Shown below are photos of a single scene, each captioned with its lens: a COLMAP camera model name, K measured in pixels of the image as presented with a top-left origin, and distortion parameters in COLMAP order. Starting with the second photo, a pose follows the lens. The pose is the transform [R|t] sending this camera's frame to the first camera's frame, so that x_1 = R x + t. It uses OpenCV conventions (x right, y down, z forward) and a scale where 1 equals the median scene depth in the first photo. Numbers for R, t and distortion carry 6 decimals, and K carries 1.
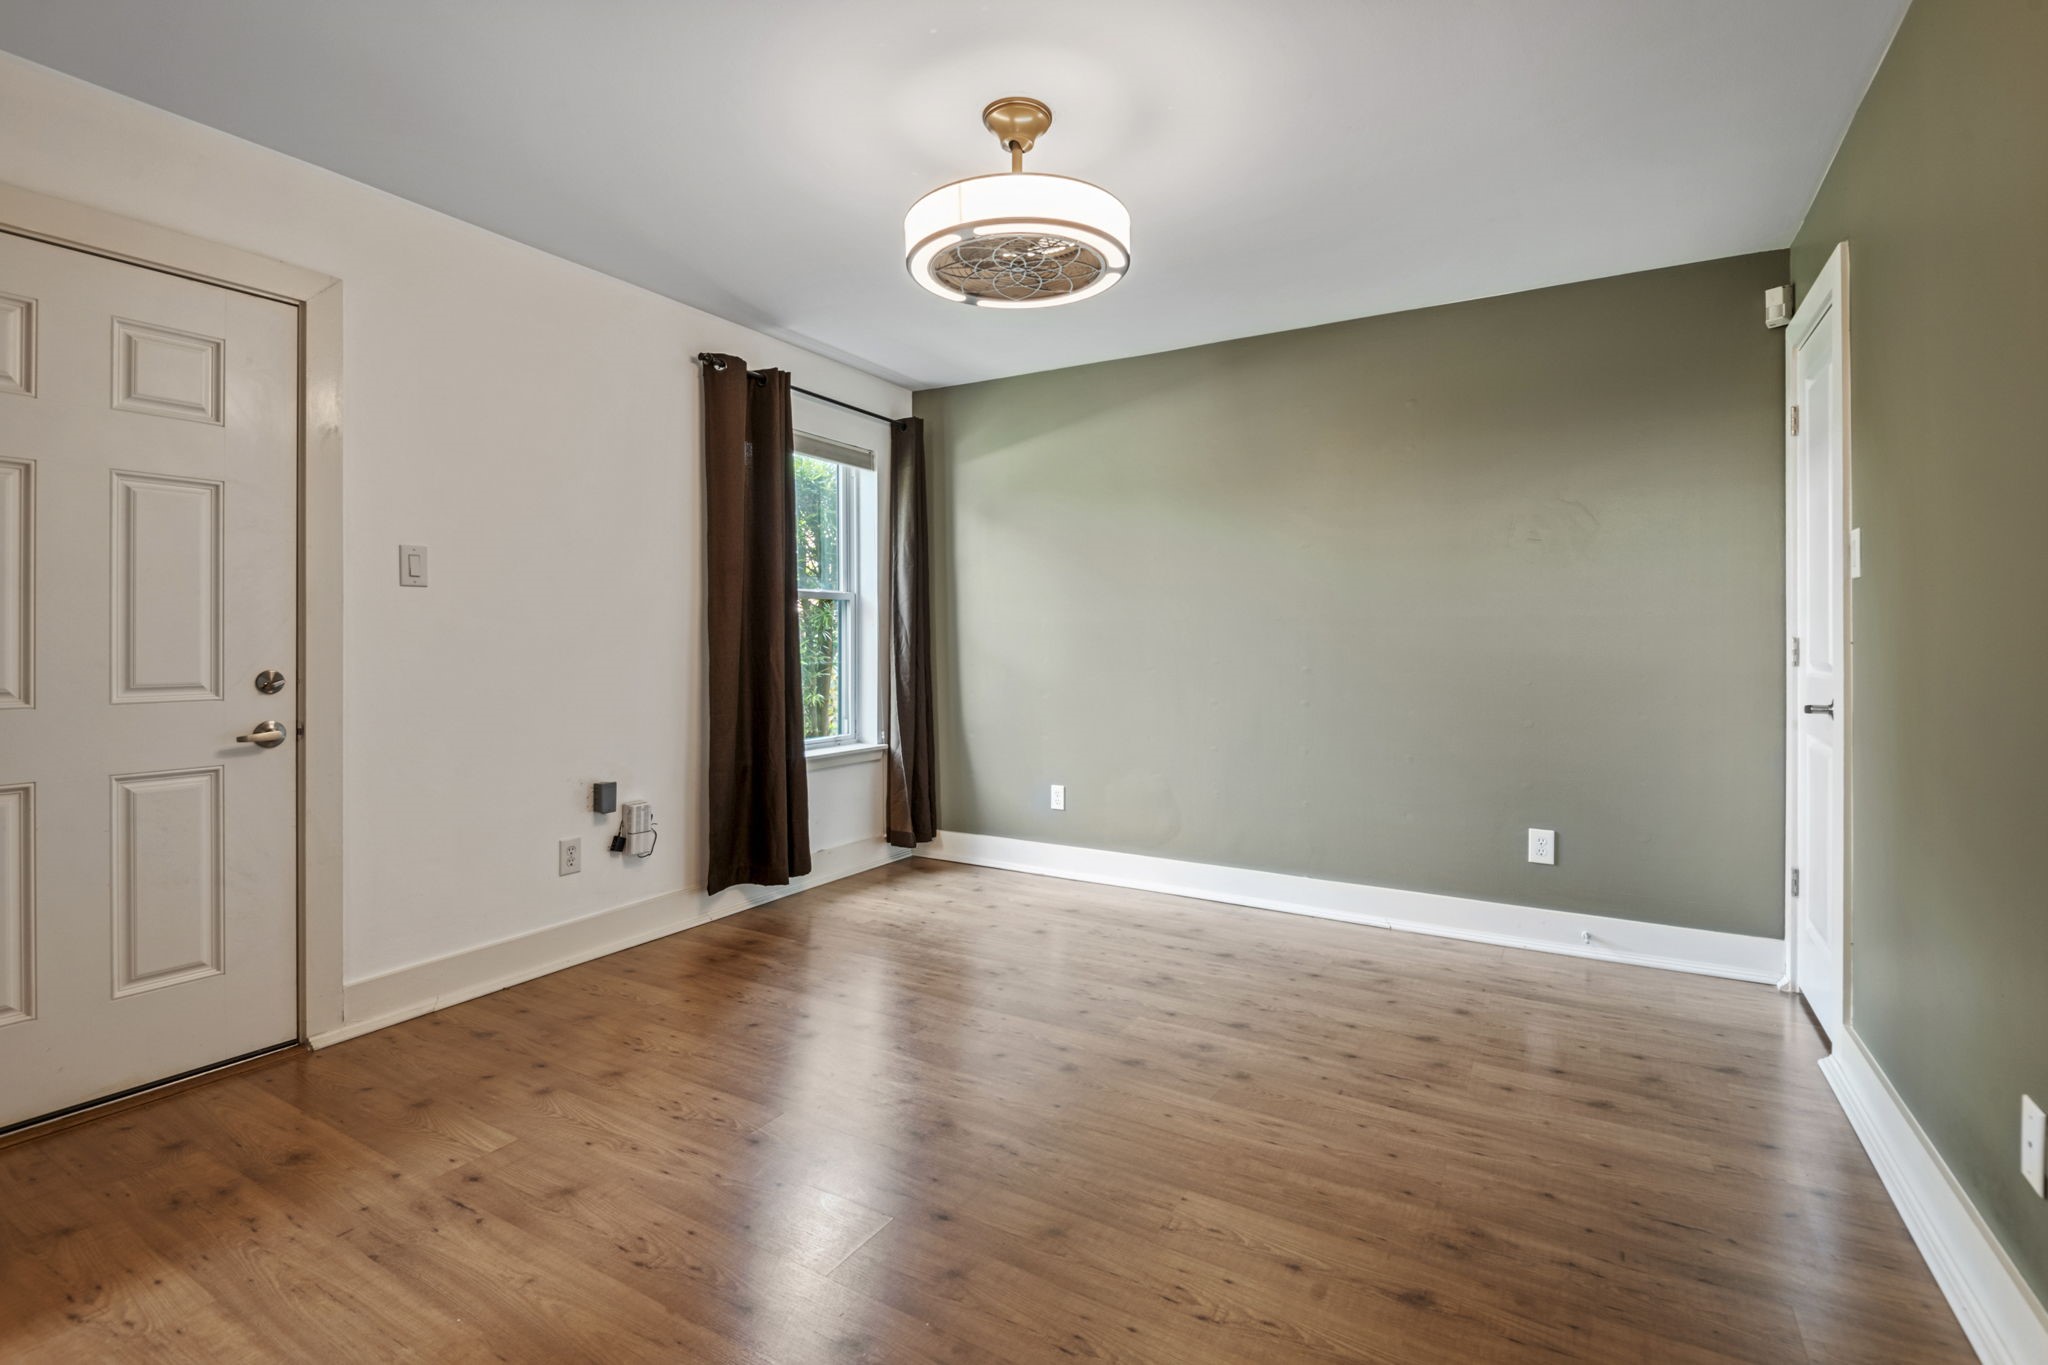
lens RADIAL K [[968.2, 0, 1023.5], [0, 968.2, 632.7], [0, 0, 1]] dist [0.027095, -0.016924]
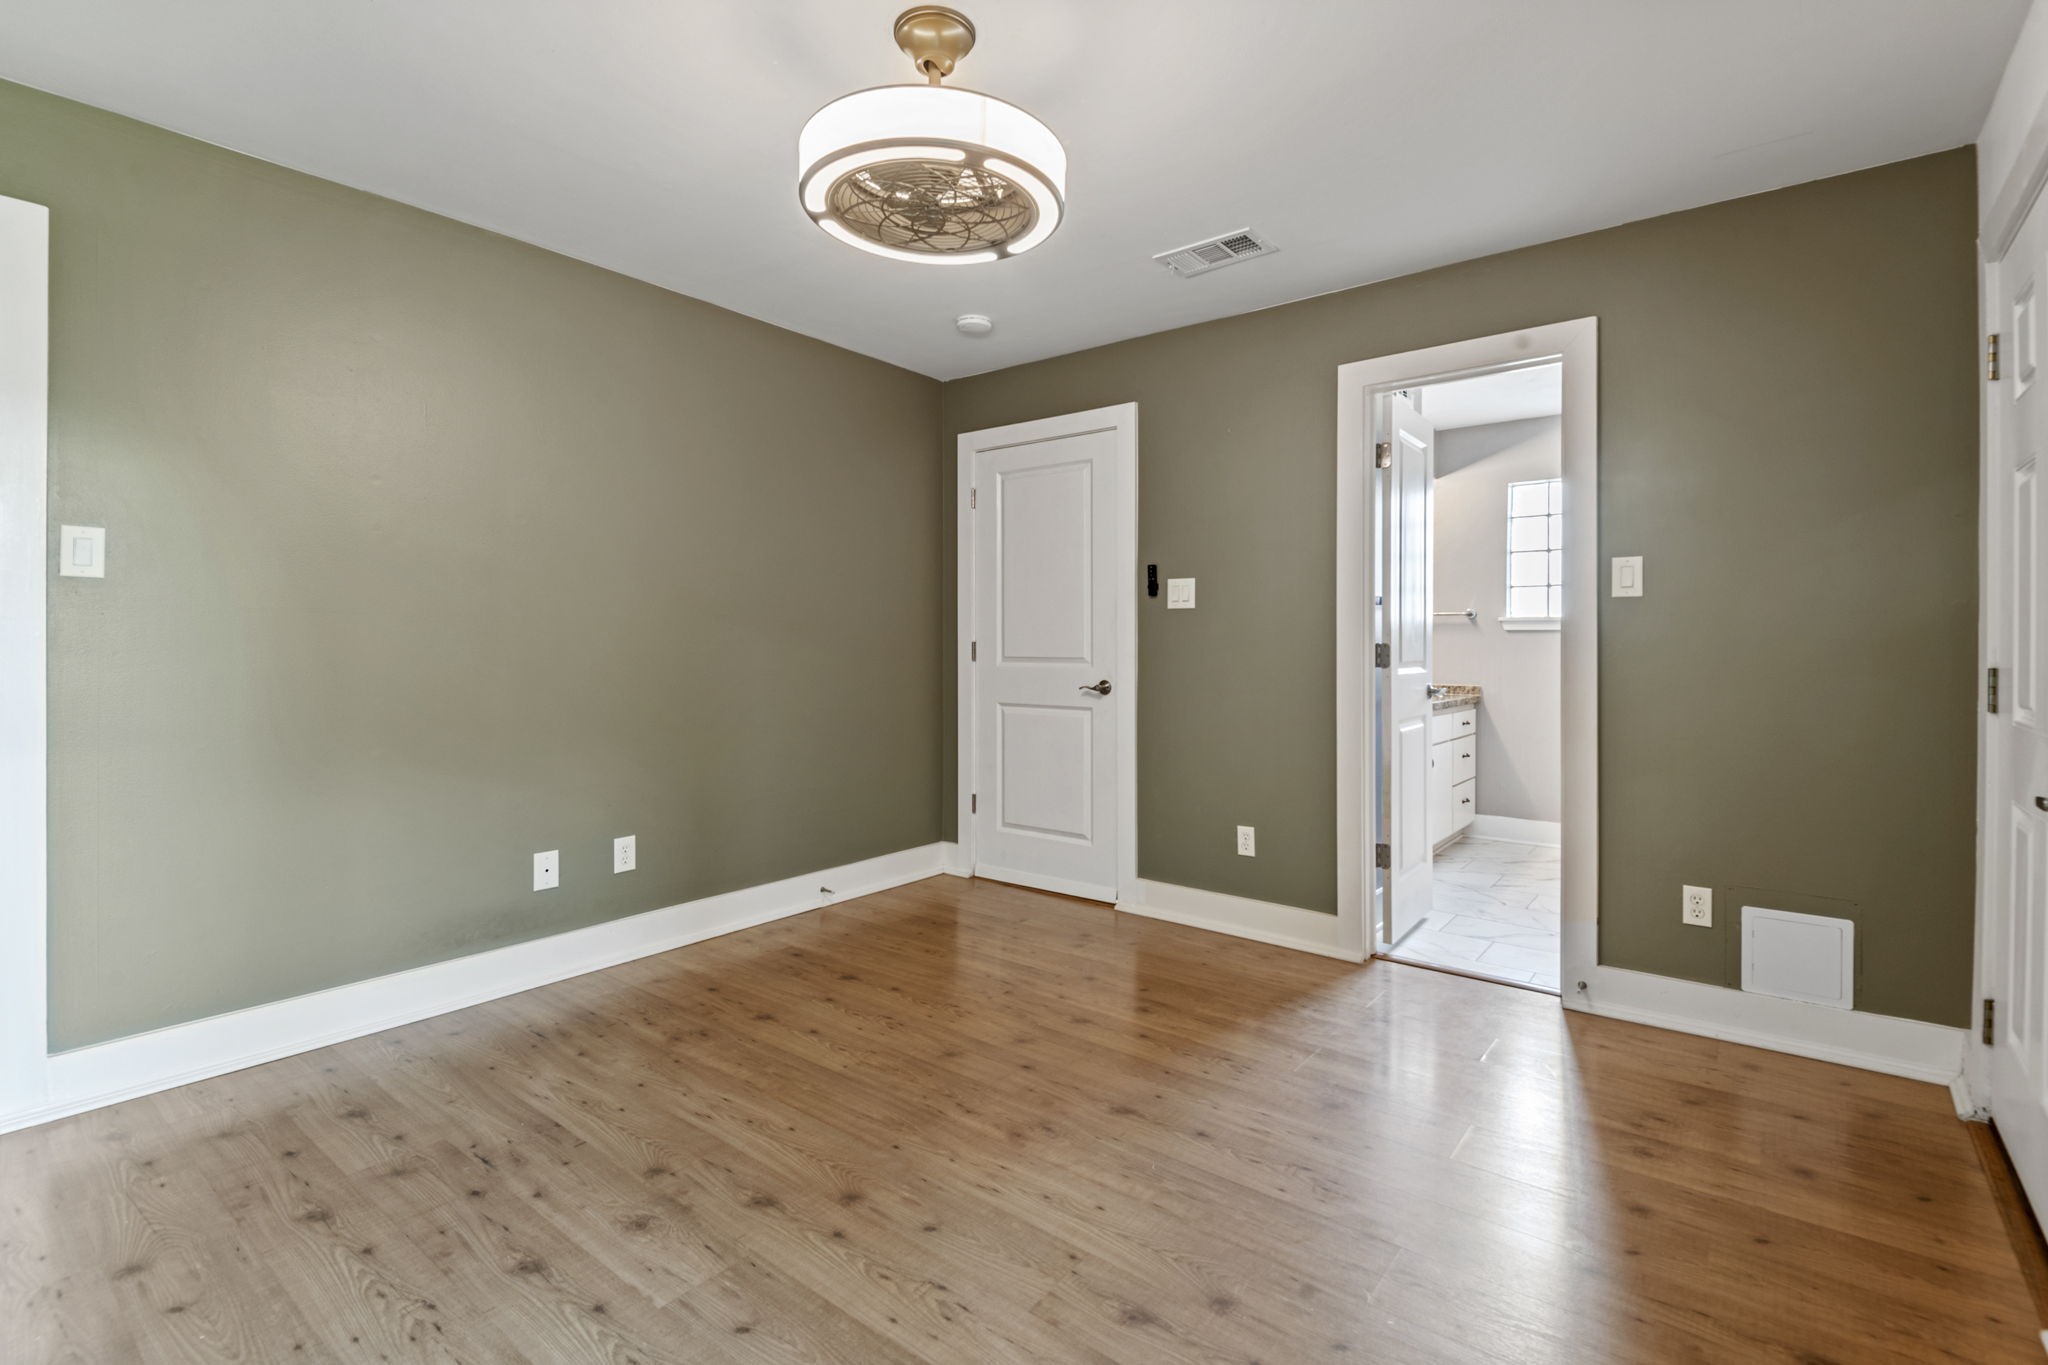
lens RADIAL K [[947.6, 0, 1017.7], [0, 947.6, 649.6], [0, 0, 1]] dist [0.026746, -0.019074]
pose [[-0.990851, -0.005195, 0.134858, -0.193698], [-0.005609, 0.999981, -0.002693, 0.012385], [-0.134841, -0.003424, -0.990861, 1.818660]]
